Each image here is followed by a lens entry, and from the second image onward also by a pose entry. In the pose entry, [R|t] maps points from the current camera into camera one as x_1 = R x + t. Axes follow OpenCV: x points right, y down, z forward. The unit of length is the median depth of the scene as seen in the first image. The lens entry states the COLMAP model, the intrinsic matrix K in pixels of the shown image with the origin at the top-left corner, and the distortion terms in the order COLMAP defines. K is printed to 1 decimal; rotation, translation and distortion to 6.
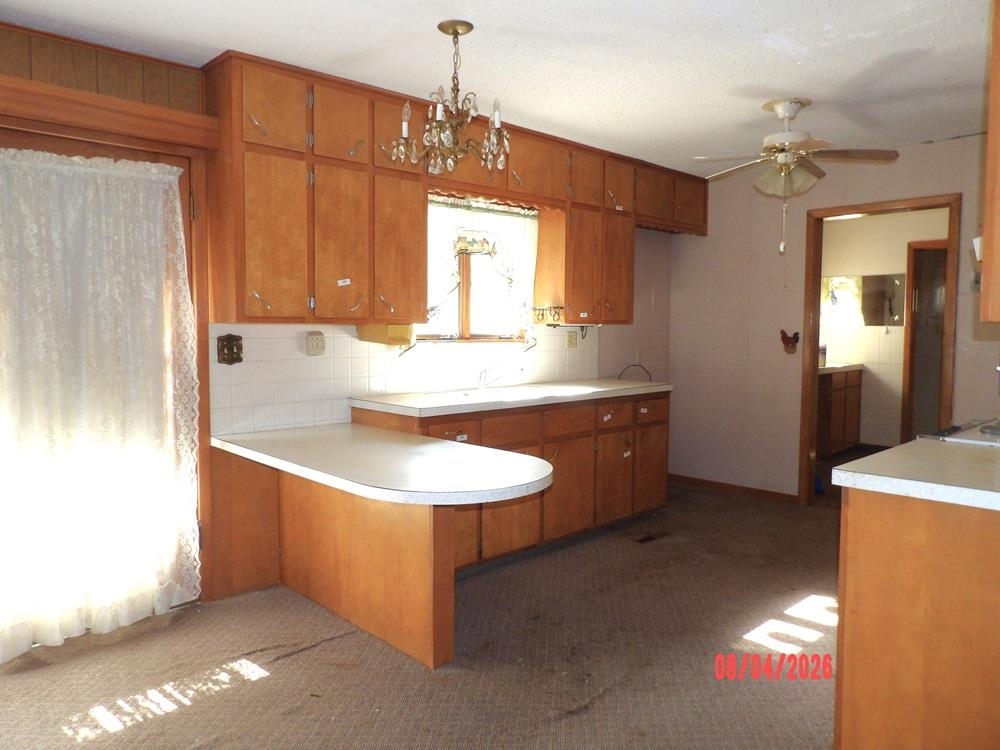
lens RADIAL K [[716.2, 0, 503.3], [0, 716.2, 373.2], [0, 0, 1]] dist [-0.013175, 0.016604]
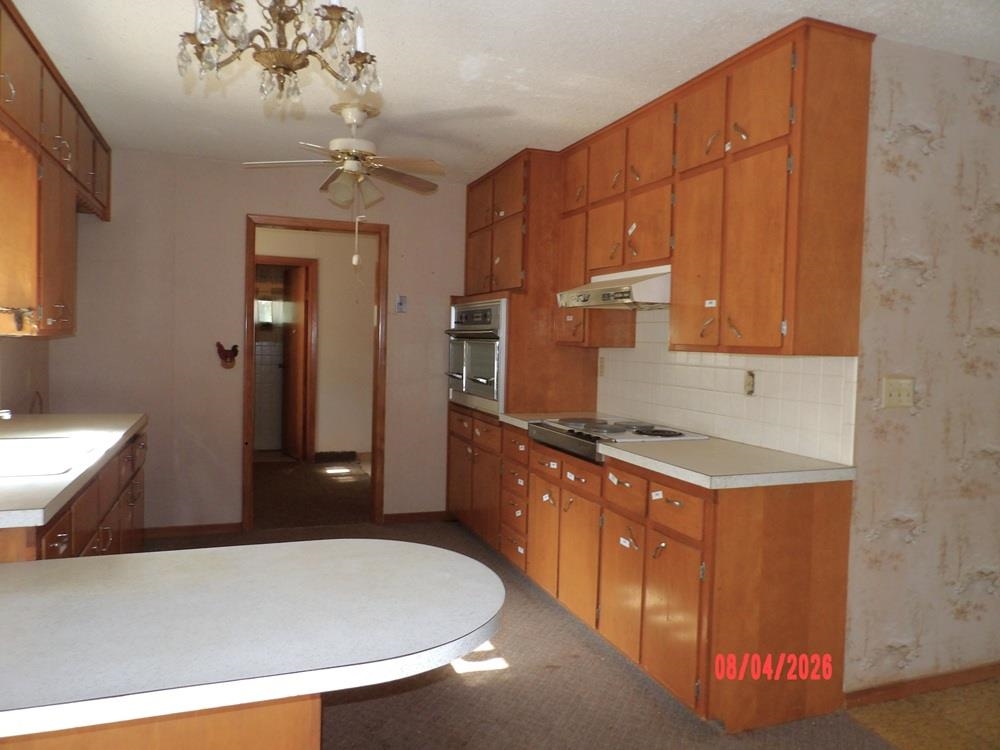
lens RADIAL K [[716.2, 0, 505.2], [0, 716.2, 372.0], [0, 0, 1]] dist [-0.013175, 0.016604]
pose [[0.399476, -0.035712, 0.916048, -0.344548], [0.037893, 0.999030, 0.022423, -0.035888], [-0.915960, 0.025755, 0.400442, 0.376058]]
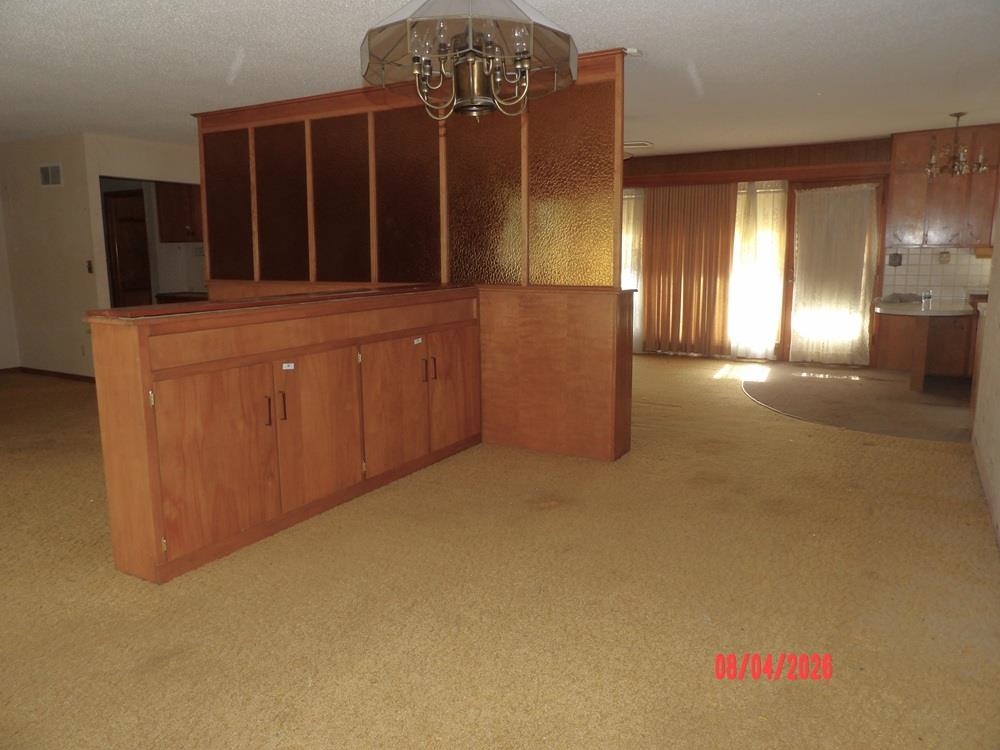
lens RADIAL K [[716.2, 0, 500.5], [0, 716.2, 371.2], [0, 0, 1]] dist [-0.013175, 0.016604]
pose [[0.281289, 0.153588, -0.947252, 1.124545], [-0.048234, 0.988124, 0.145892, 0.034710], [0.958410, 0.004651, 0.285357, -0.649022]]
